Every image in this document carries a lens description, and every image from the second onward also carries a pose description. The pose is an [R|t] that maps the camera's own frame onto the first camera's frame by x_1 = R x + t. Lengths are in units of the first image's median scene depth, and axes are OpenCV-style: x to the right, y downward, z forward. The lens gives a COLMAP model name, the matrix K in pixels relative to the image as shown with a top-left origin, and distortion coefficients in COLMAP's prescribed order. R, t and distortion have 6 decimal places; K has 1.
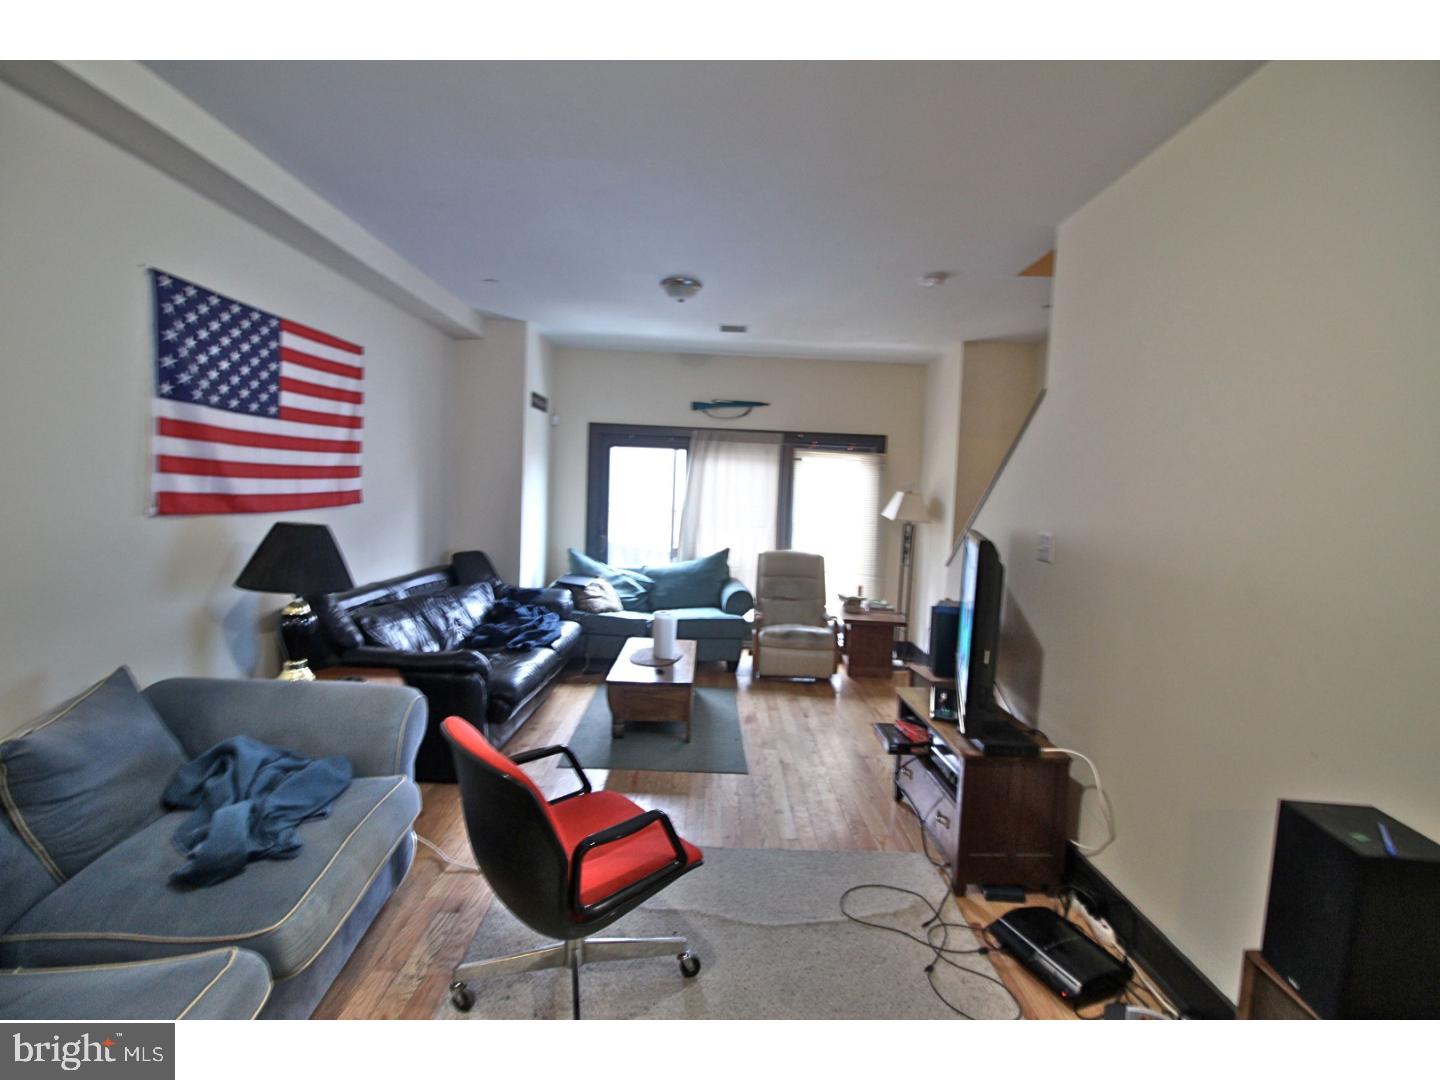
lens RADIAL K [[668.0, 0, 726.6], [0, 668.0, 536.6], [0, 0, 1]] dist [-0.008880, -0.008372]
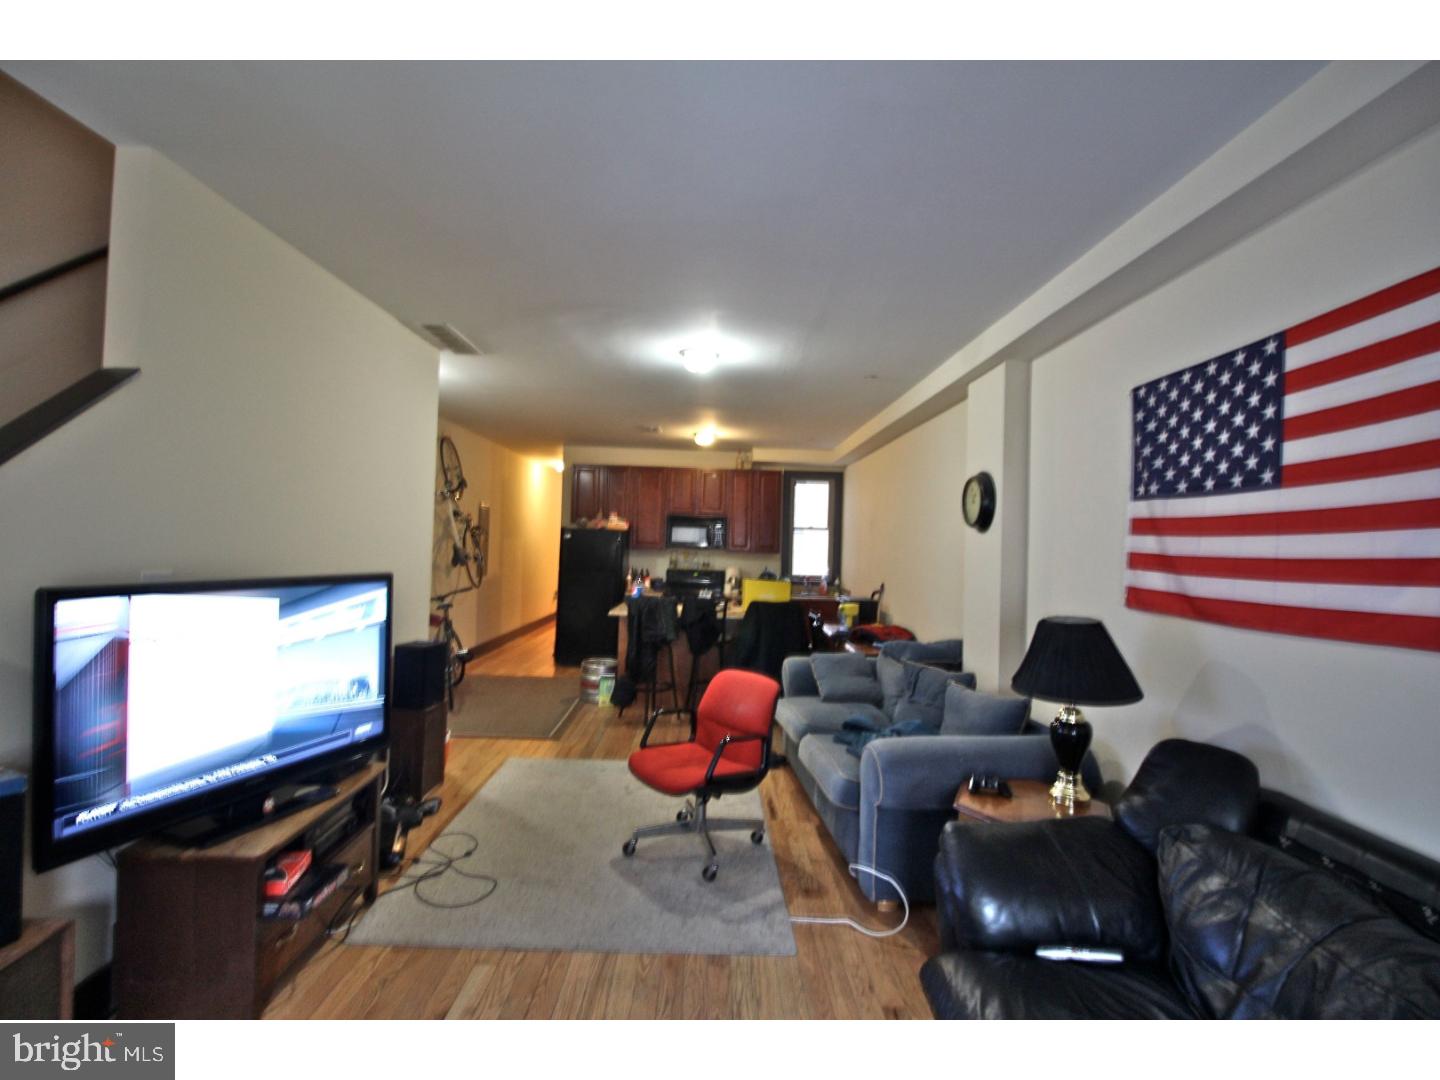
lens RADIAL K [[668.0, 0, 724.7], [0, 668.0, 537.6], [0, 0, 1]] dist [-0.008880, -0.008372]
pose [[-0.997131, -0.075590, 0.003926, -0.123546], [-0.075239, 0.995503, 0.057565, -0.104114], [-0.008260, 0.057105, -0.998334, 1.359870]]
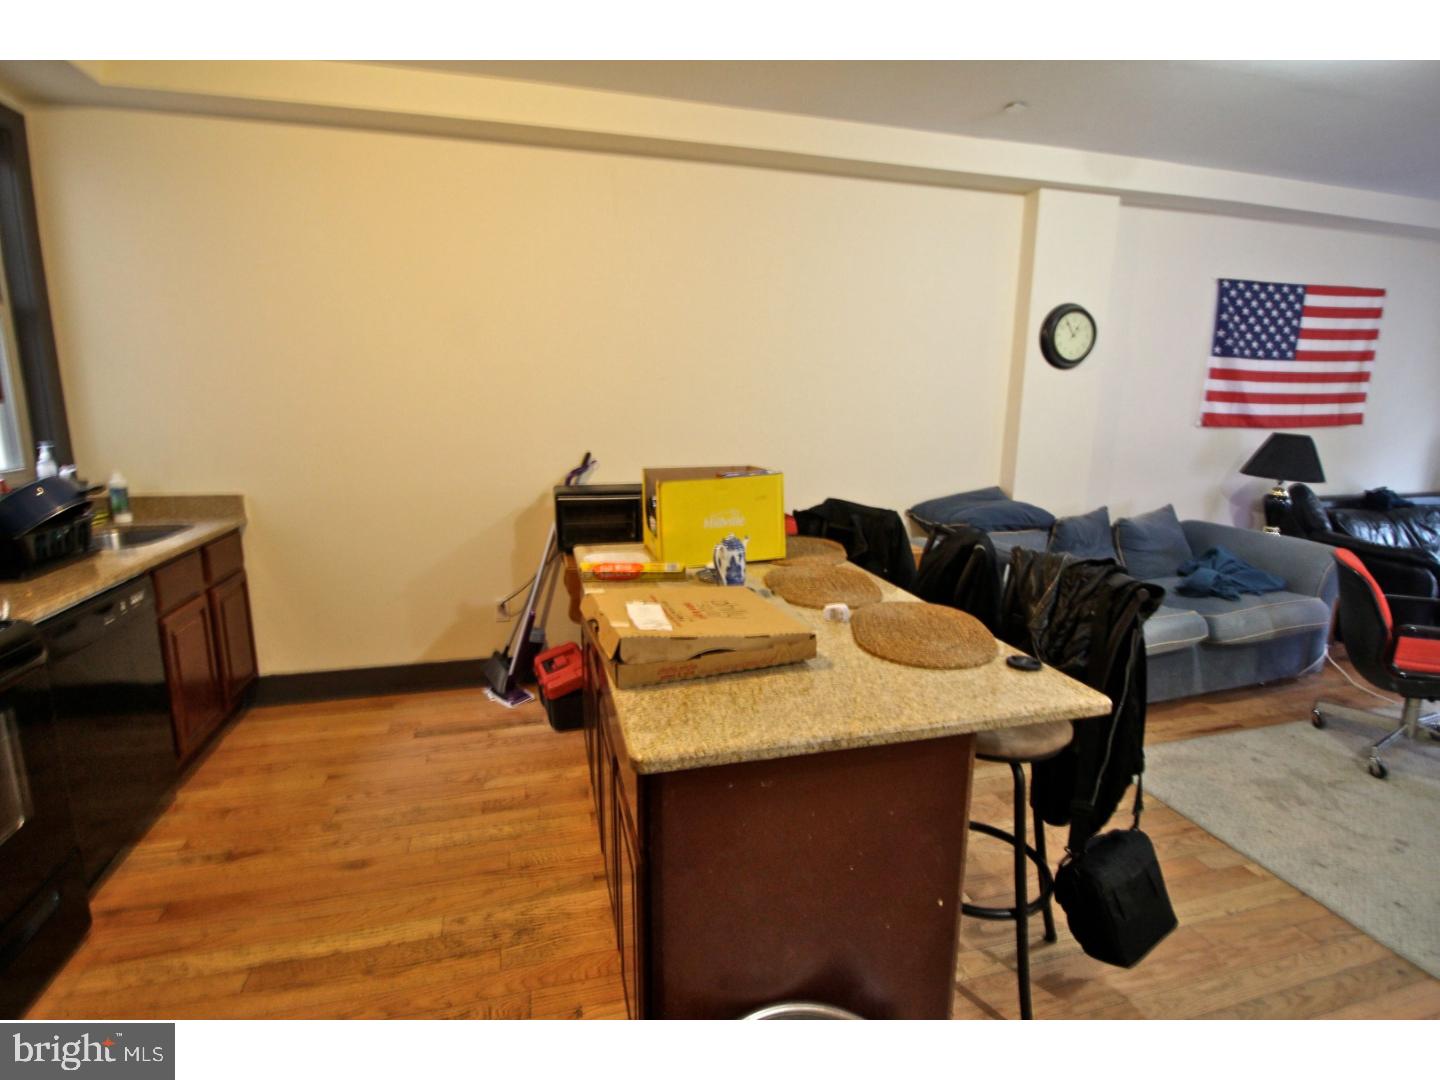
lens RADIAL K [[705.3, 0, 727.6], [0, 705.3, 538.3], [0, 0, 1]] dist [-0.012463, -0.005442]
pose [[0.245115, 0.147129, -0.958265, 0.400220], [-0.065440, 0.988674, 0.135059, 0.058375], [0.967283, 0.029604, 0.251967, -0.412534]]
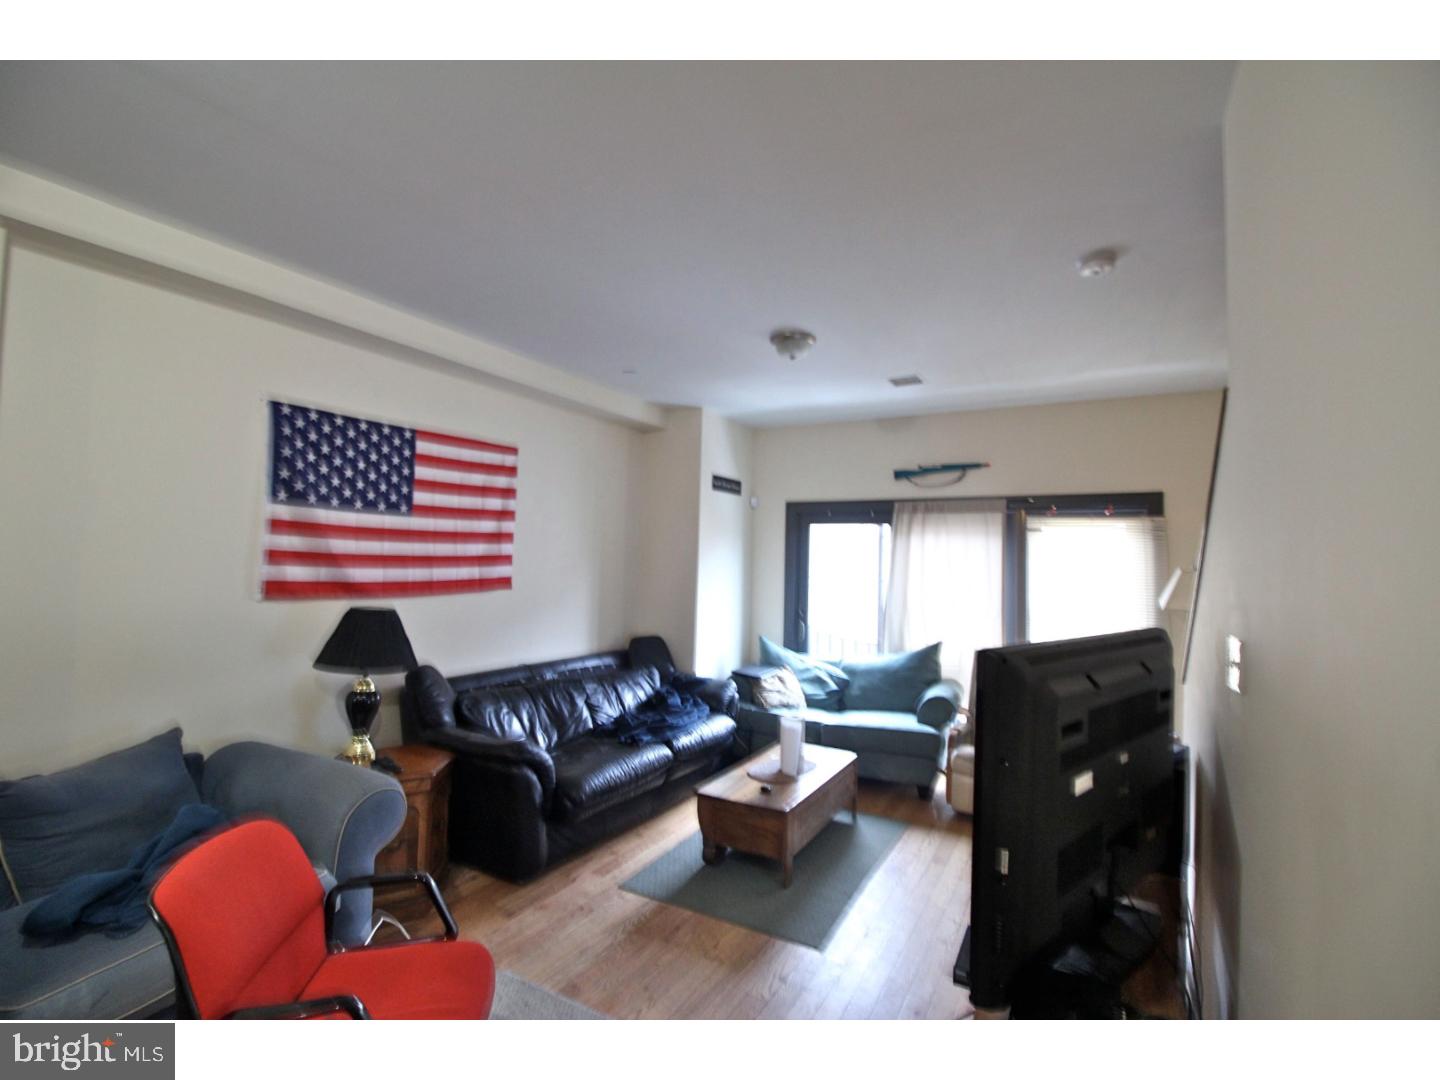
lens RADIAL K [[668.0, 0, 727.9], [0, 668.0, 533.9], [0, 0, 1]] dist [-0.008880, -0.008372]
pose [[0.865628, -0.046186, -0.498554, 0.306771], [-0.018589, 0.992085, -0.124183, -0.010816], [0.500343, 0.116764, 0.857918, 0.241500]]
